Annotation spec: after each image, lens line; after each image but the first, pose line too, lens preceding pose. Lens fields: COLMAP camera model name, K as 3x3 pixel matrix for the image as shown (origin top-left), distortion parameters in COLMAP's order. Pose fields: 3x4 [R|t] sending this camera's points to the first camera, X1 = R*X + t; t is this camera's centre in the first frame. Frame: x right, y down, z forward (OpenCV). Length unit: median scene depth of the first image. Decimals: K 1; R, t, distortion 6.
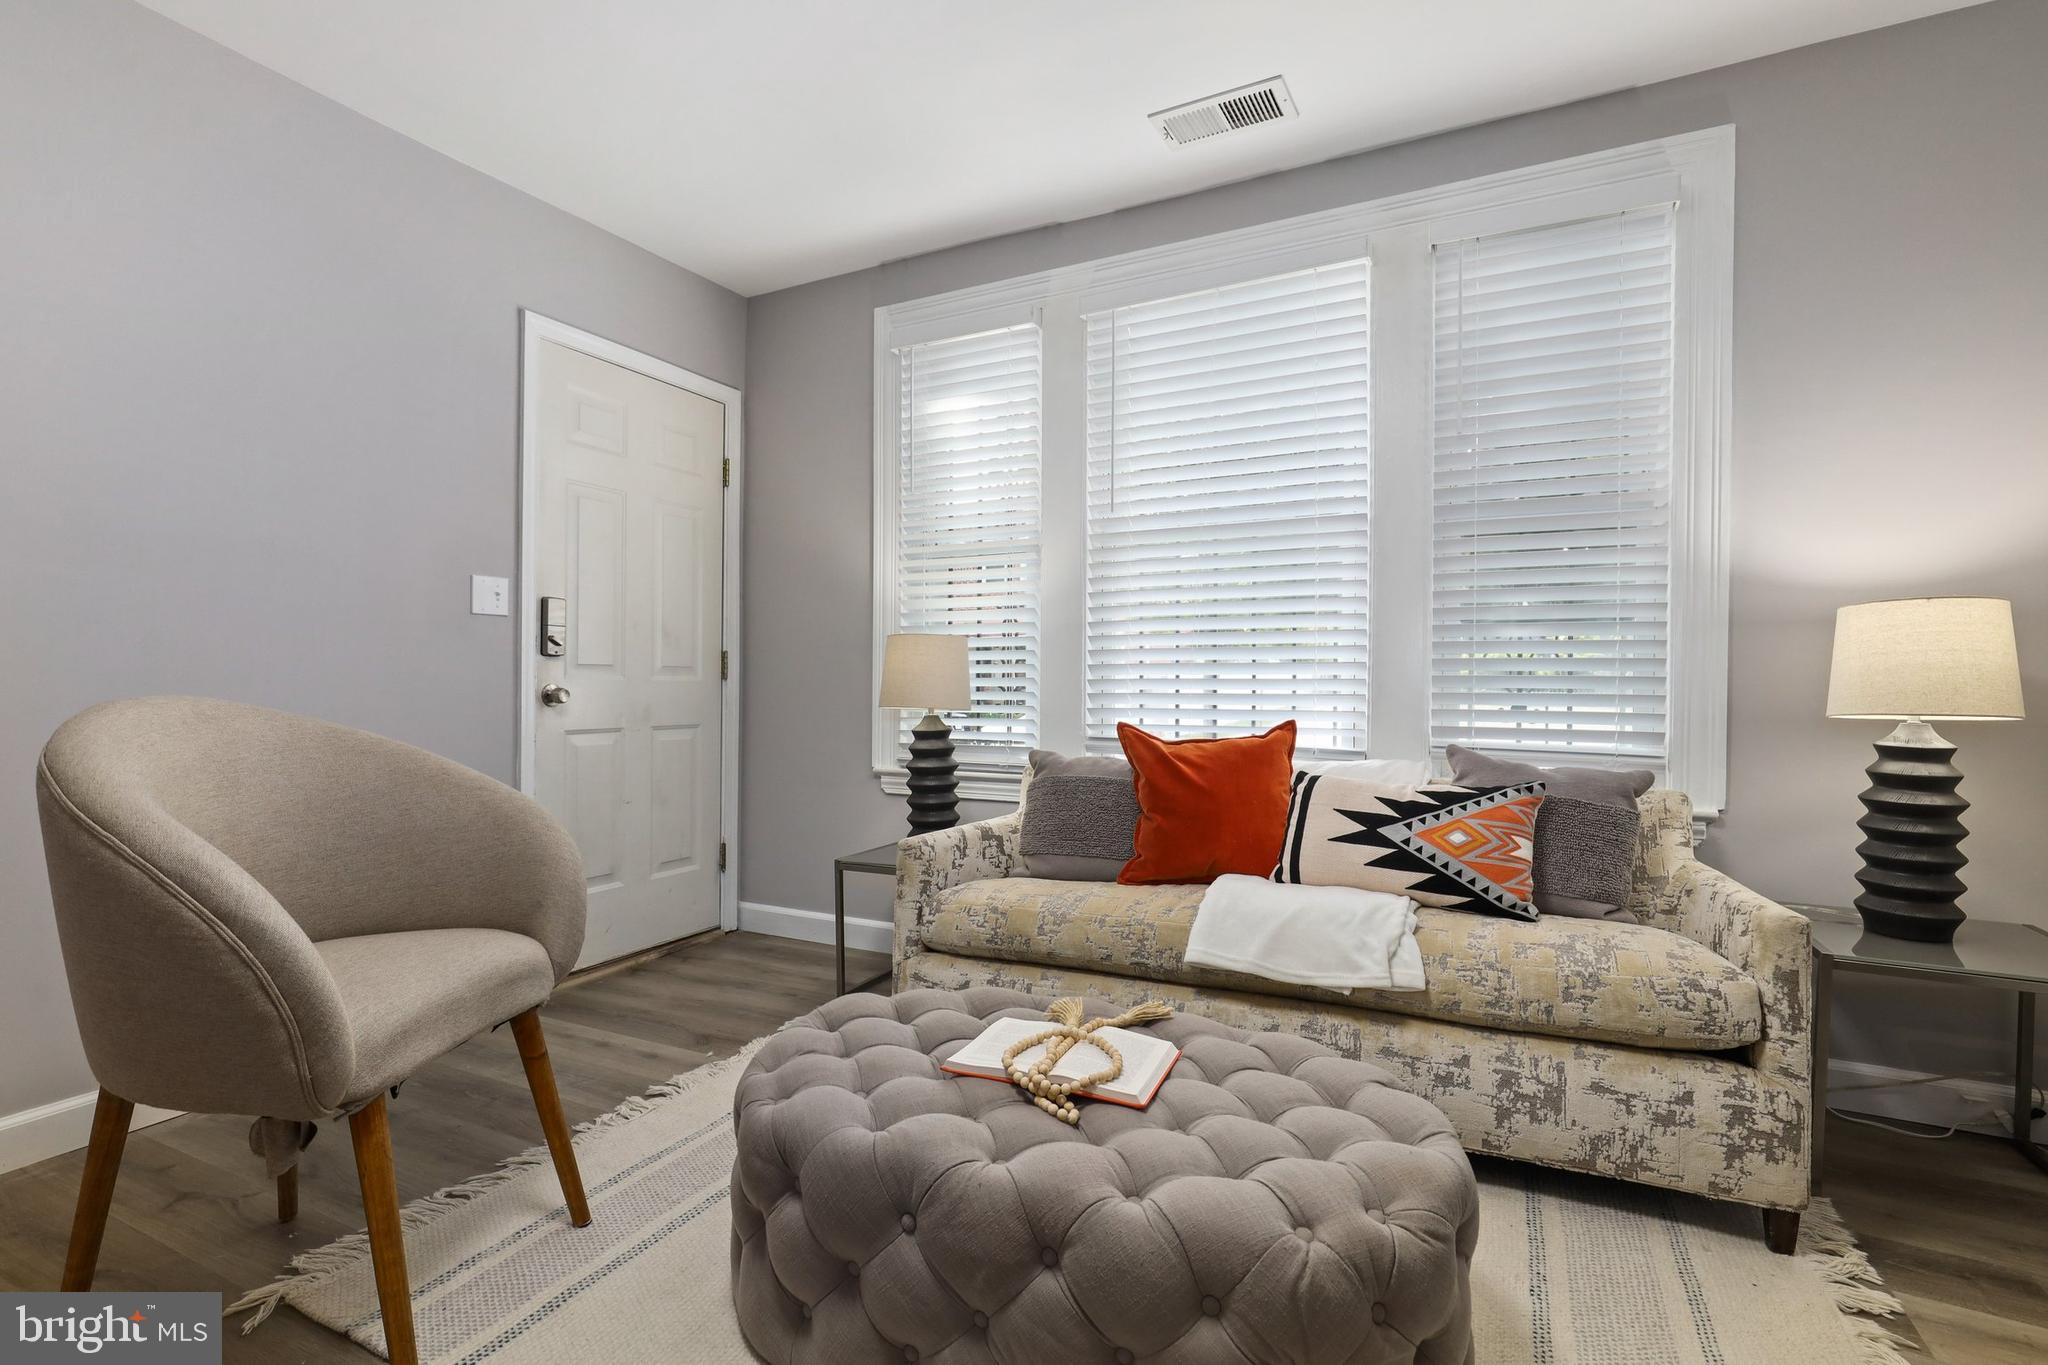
lens RADIAL K [[955.1, 0, 1024.0], [0, 955.1, 682.5], [0, 0, 1]] dist [-0.023191, -0.000033]
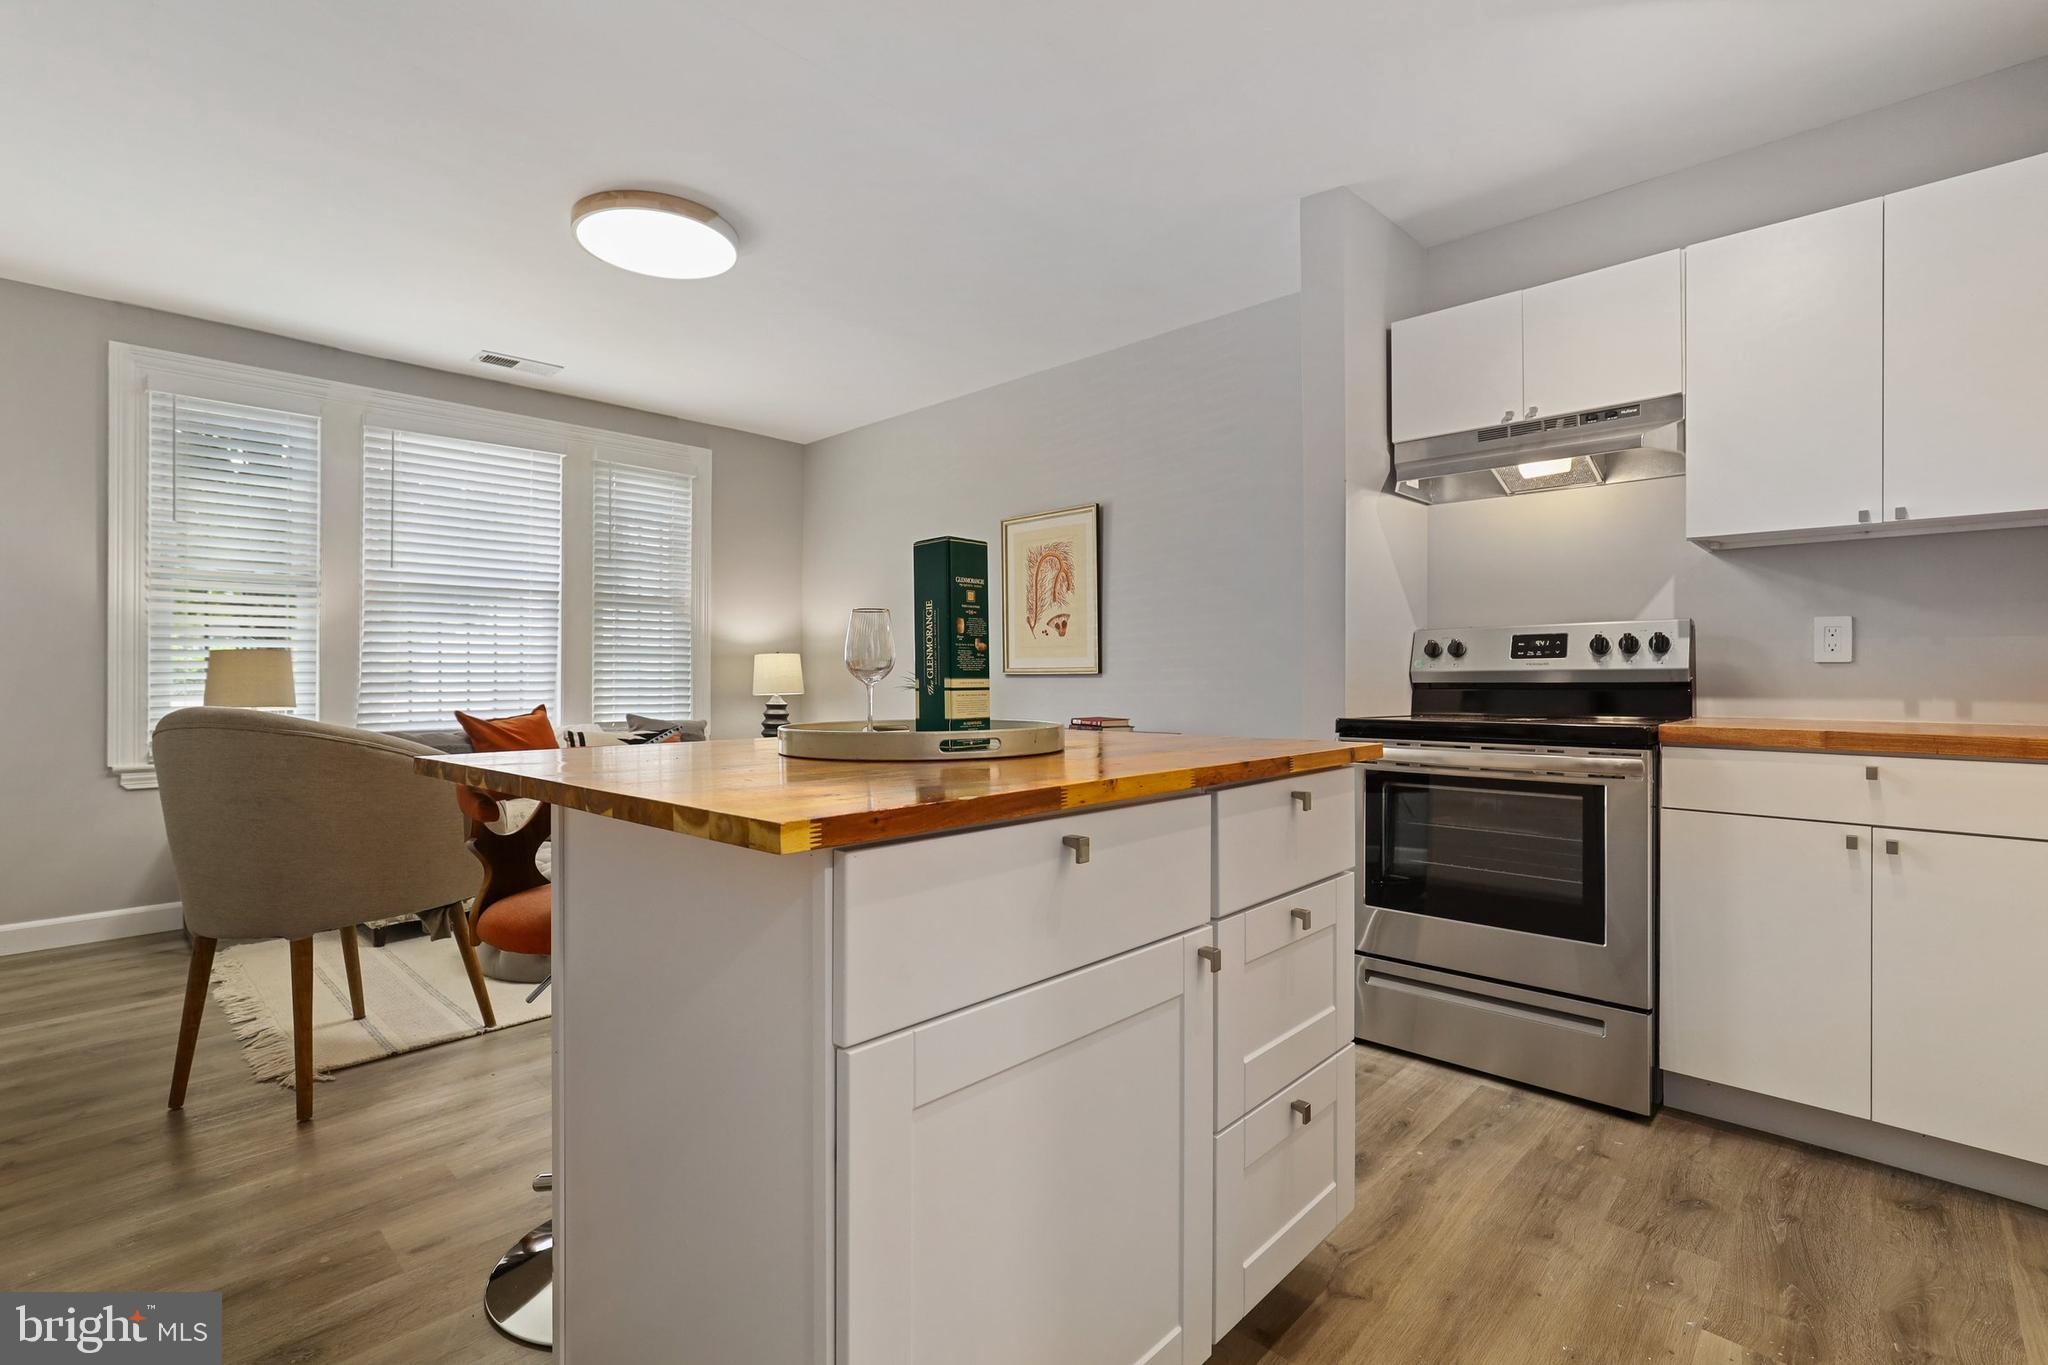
lens RADIAL K [[925.3, 0, 1007.6], [0, 925.3, 671.8], [0, 0, 1]] dist [-0.010838, 0.000198]
pose [[0.278045, 0.001014, 0.960567, -1.081974], [0.004172, 0.999989, -0.002263, -0.014755], [-0.960559, 0.004637, 0.278038, -0.322013]]
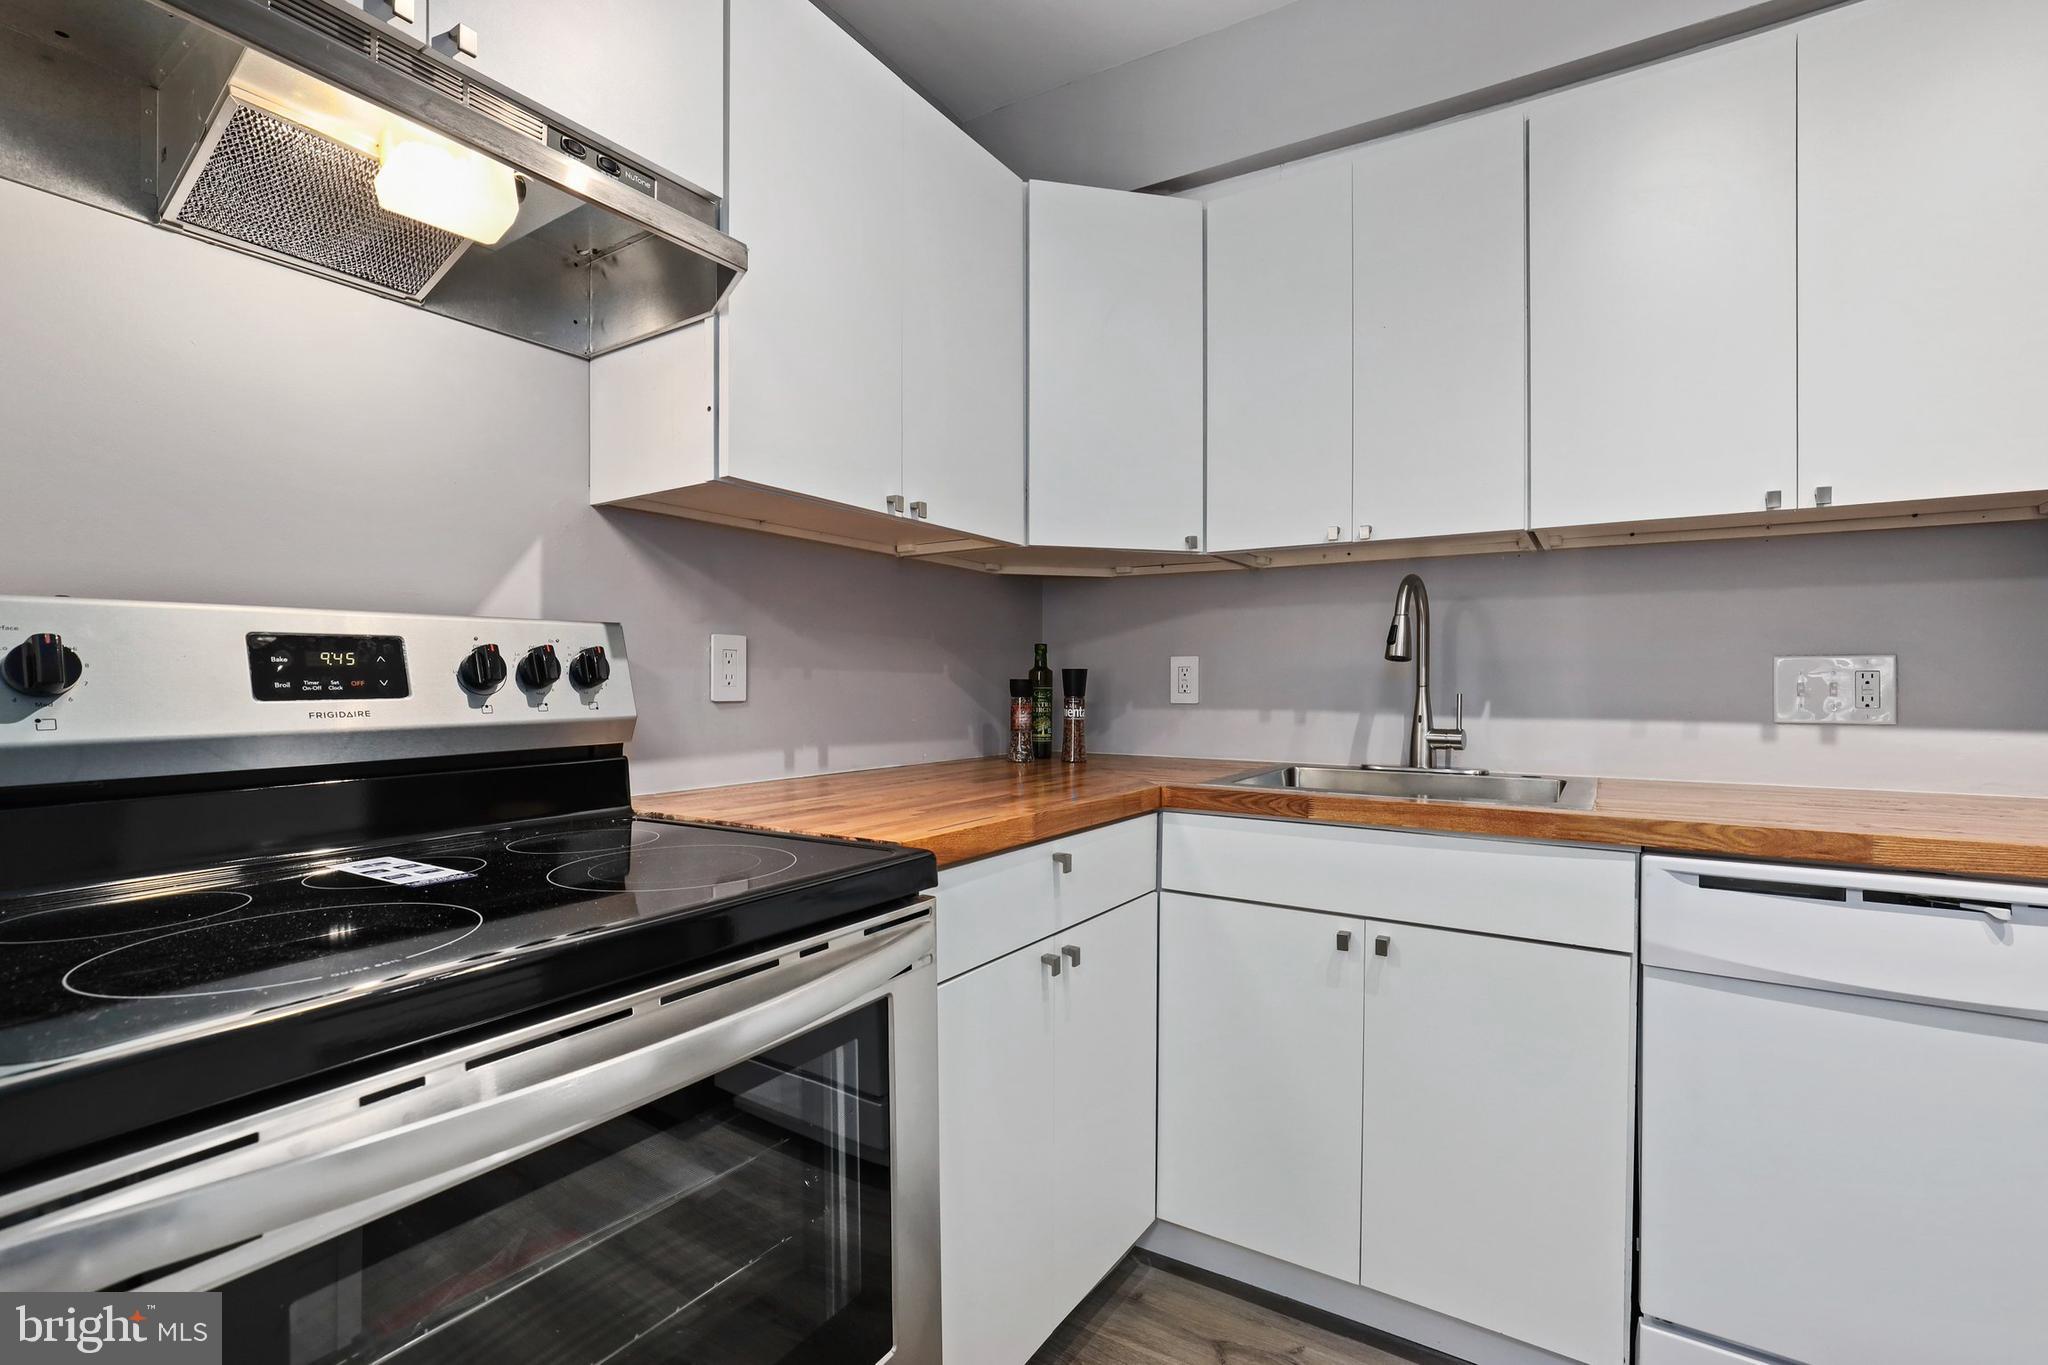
lens RADIAL K [[926.4, 0, 1014.4], [0, 926.4, 683.6], [0, 0, 1]] dist [-0.018522, 0.006536]
pose [[-0.996378, -0.007205, 0.084725, -0.257398], [-0.006504, 0.999942, 0.008551, -0.040957], [-0.084782, 0.007969, -0.996368, -0.245163]]
